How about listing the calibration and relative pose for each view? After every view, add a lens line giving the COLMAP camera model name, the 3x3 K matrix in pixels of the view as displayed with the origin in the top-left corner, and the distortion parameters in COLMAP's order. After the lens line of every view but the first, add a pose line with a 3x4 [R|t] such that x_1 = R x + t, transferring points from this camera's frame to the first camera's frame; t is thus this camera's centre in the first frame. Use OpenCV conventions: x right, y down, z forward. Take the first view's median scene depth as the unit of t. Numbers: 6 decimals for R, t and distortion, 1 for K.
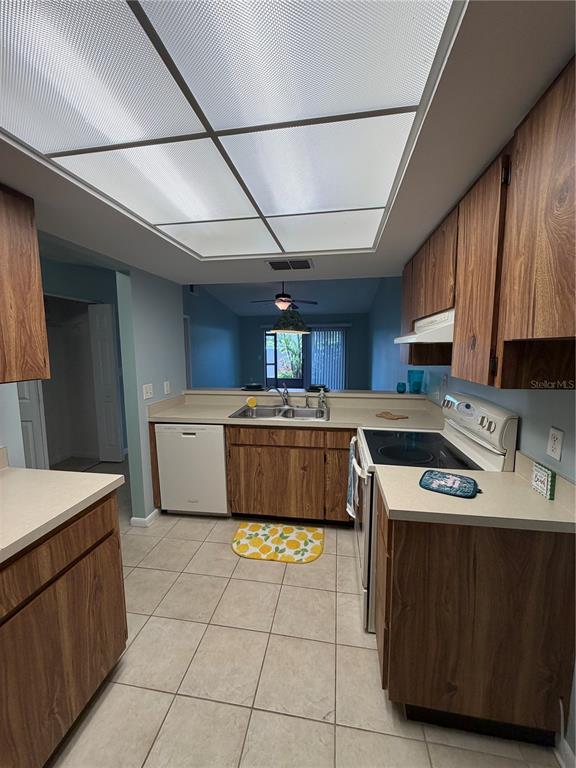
lens RADIAL K [[305.4, 0, 288.2], [0, 305.4, 381.0], [0, 0, 1]] dist [-0.000054, 0.000380]
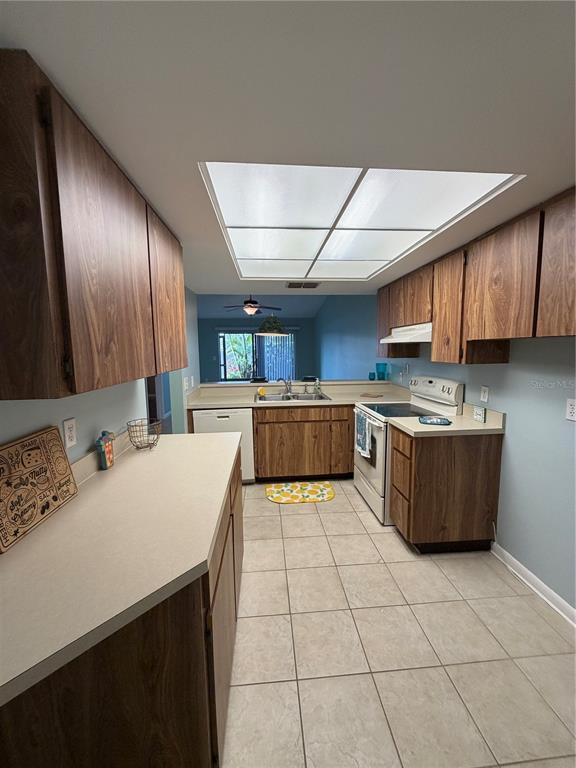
lens RADIAL K [[305.4, 0, 288.2], [0, 305.4, 381.0], [0, 0, 1]] dist [-0.000054, 0.000380]
pose [[0.971414, -0.031142, 0.235340, -0.406292], [0.032806, 0.999457, -0.003157, 0.045911], [-0.235113, 0.010788, 0.971908, -0.302310]]
